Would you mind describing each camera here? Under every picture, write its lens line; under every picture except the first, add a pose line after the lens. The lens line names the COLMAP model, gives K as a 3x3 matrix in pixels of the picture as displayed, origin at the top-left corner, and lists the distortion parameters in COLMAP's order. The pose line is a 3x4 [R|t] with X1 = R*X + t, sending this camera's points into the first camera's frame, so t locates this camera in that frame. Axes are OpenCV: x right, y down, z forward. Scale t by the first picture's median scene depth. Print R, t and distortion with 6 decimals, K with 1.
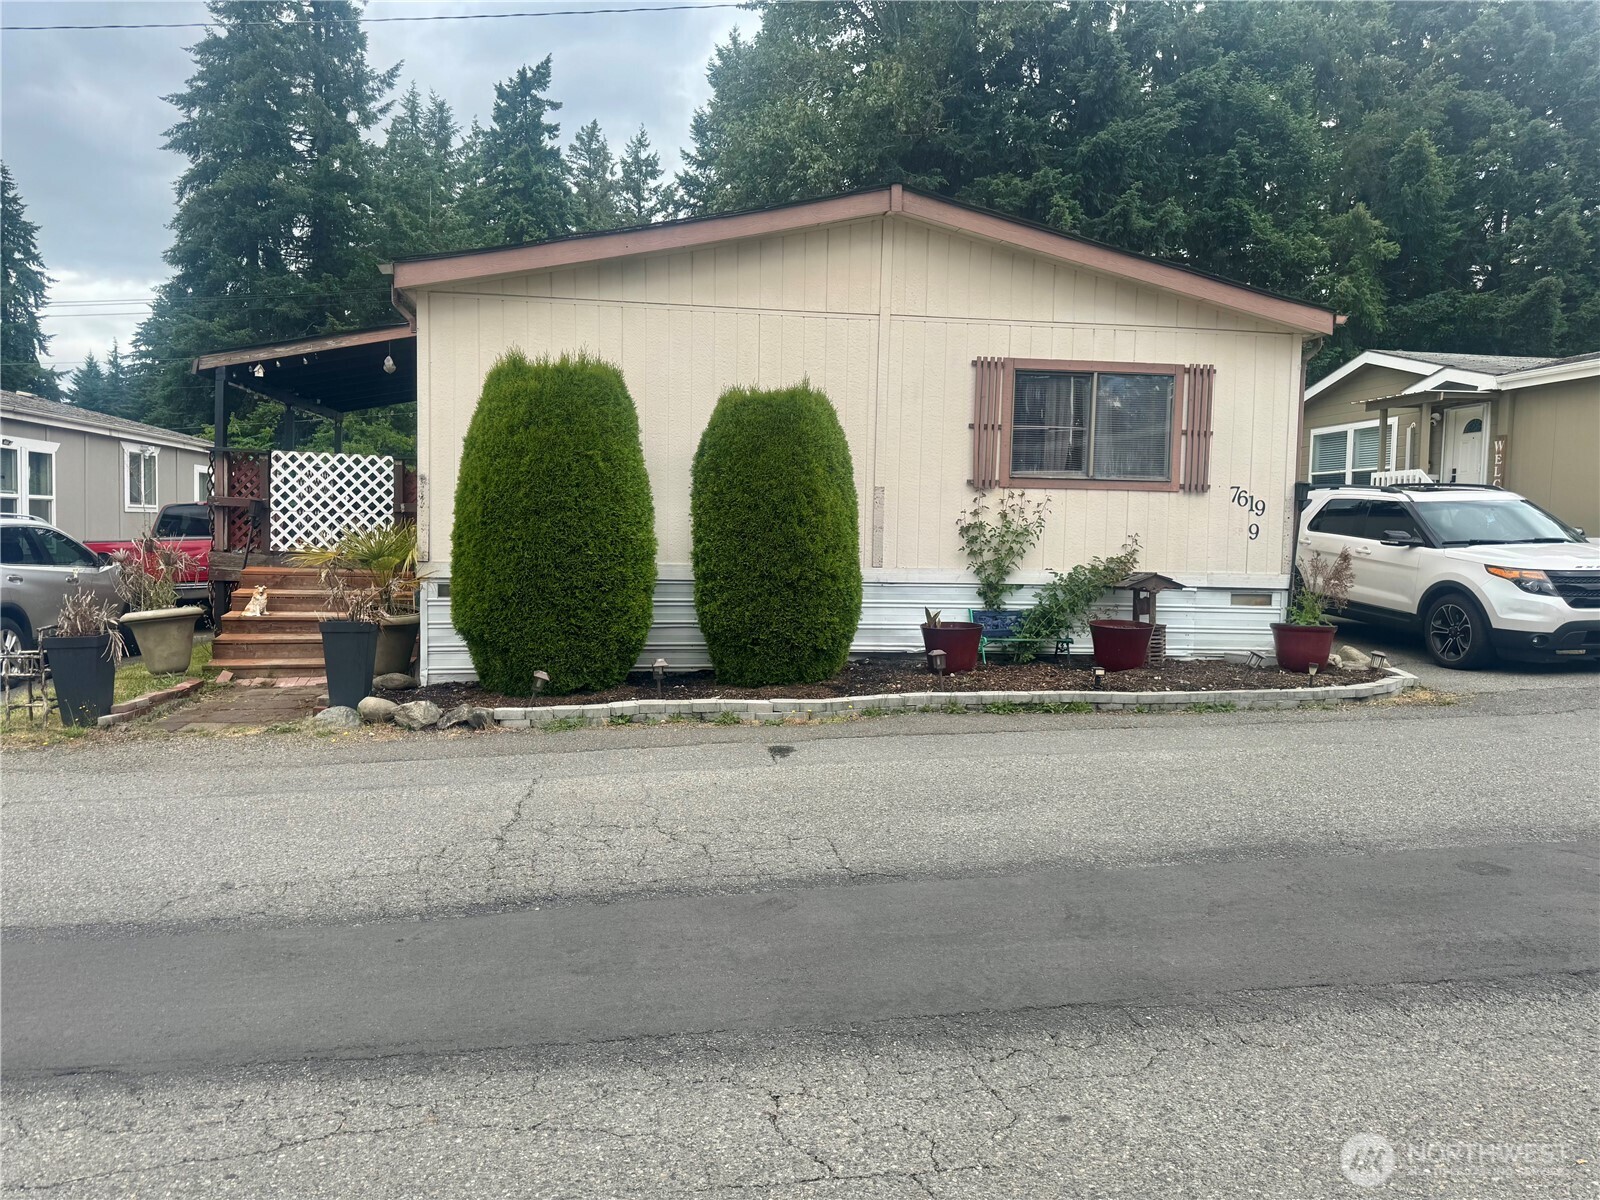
lens RADIAL K [[1121.3, 0, 791.6], [0, 1121.3, 588.5], [0, 0, 1]] dist [0.031546, -0.027136]
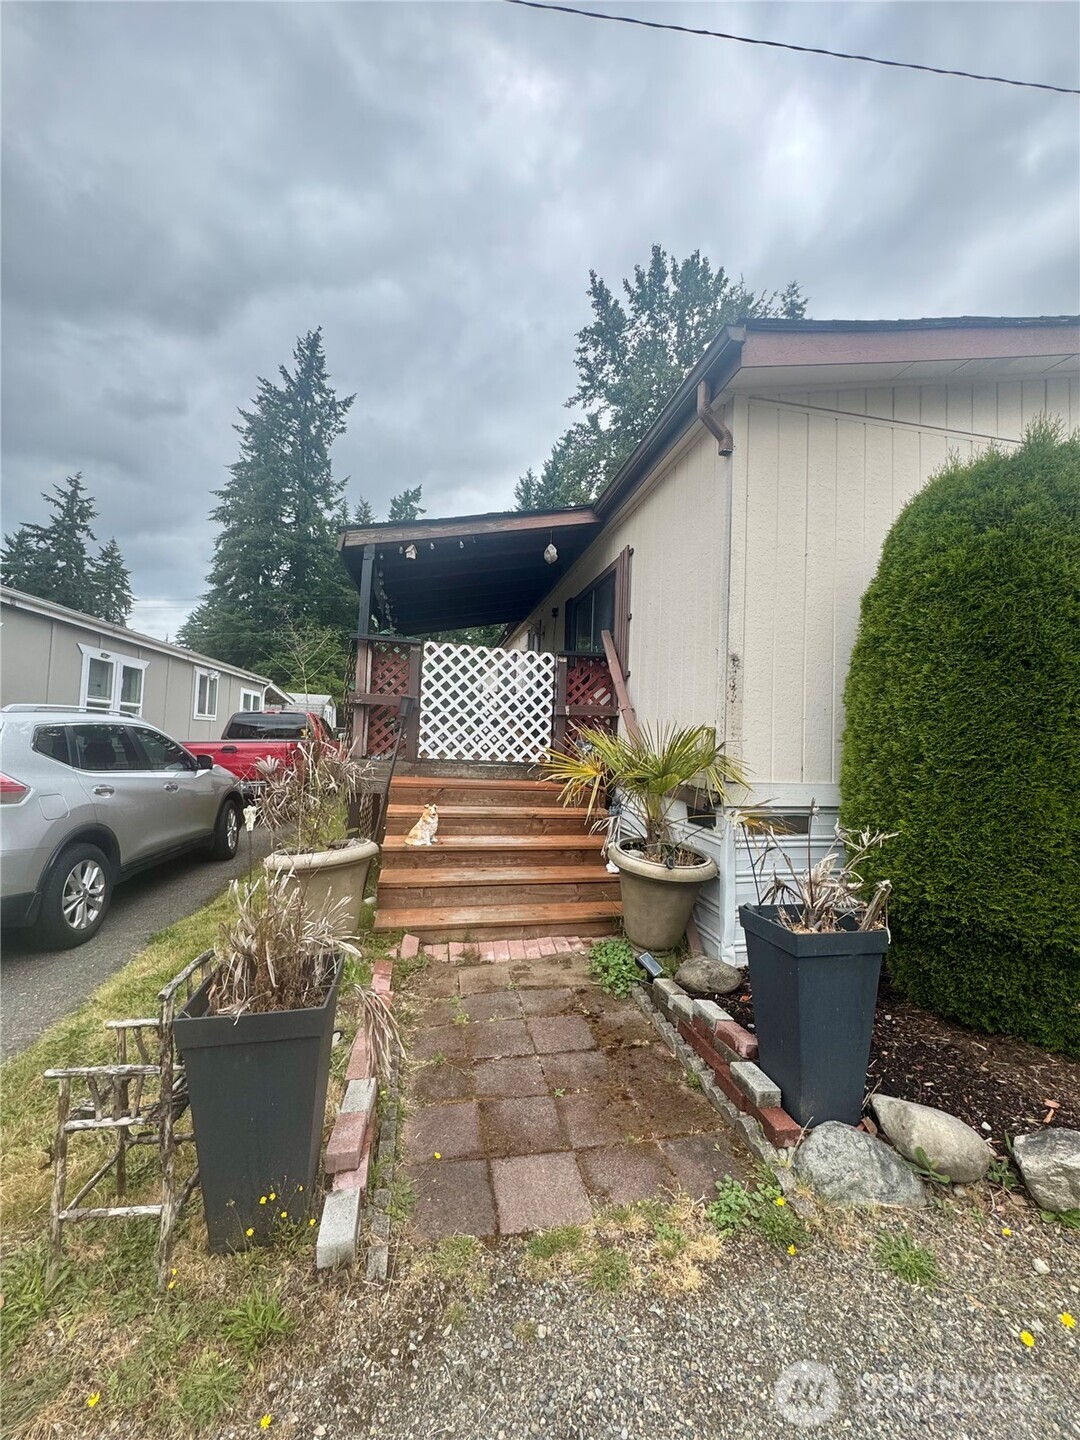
lens RADIAL K [[576.7, 0, 551.5], [0, 576.7, 715.4], [0, 0, 1]] dist [-0.002264, -0.000151]
pose [[0.998056, 0.016957, 0.059966, -0.387706], [-0.011200, 0.995407, -0.095081, -0.025210], [-0.061303, 0.094225, 0.993662, 0.559679]]
